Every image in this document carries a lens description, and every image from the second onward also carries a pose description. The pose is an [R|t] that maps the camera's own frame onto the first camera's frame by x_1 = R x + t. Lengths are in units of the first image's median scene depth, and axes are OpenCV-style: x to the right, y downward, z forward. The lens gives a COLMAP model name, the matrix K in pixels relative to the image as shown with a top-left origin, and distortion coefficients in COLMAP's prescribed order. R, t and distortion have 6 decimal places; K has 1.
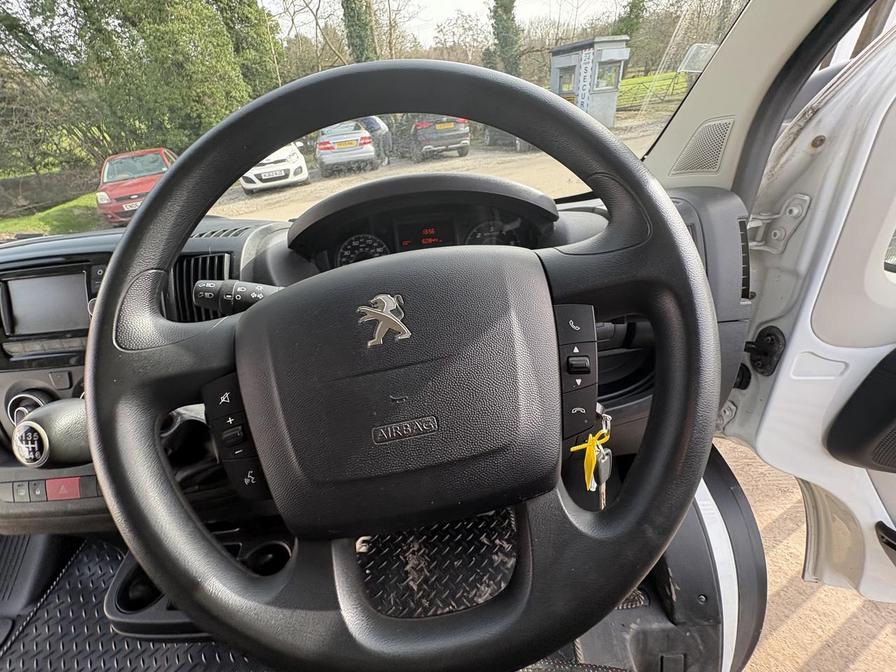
lens RADIAL K [[353.6, 0, 445.3], [0, 353.6, 336.3], [0, 0, 1]] dist [-0.004385, 0.000508]
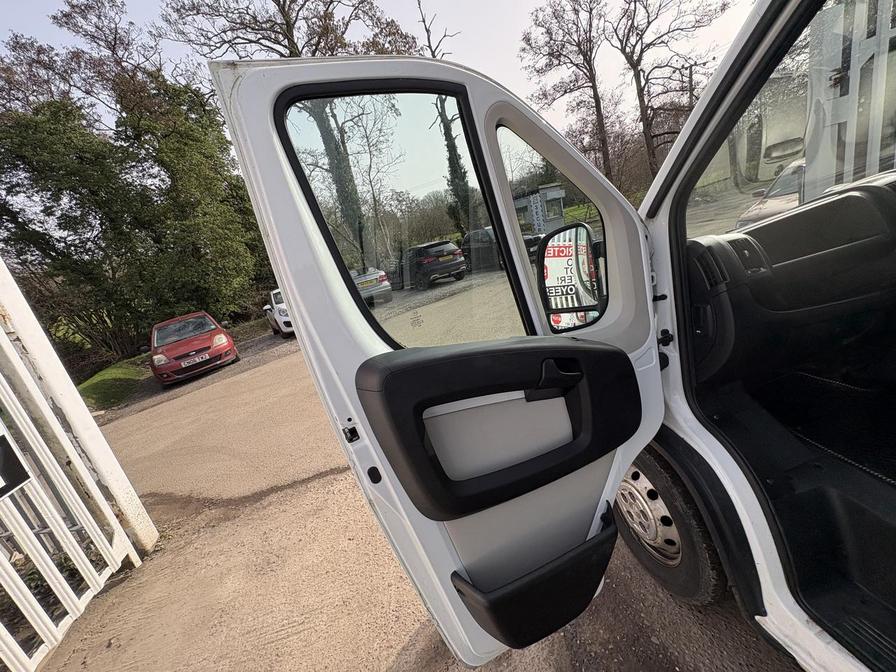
lens RADIAL K [[353.6, 0, 447.1], [0, 353.6, 336.2], [0, 0, 1]] dist [-0.004385, 0.000508]
pose [[0.974503, -0.175487, 0.139816, -0.182483], [0.212814, 0.920347, -0.328135, 0.035202], [-0.071096, 0.349523, 0.934226, -0.022440]]
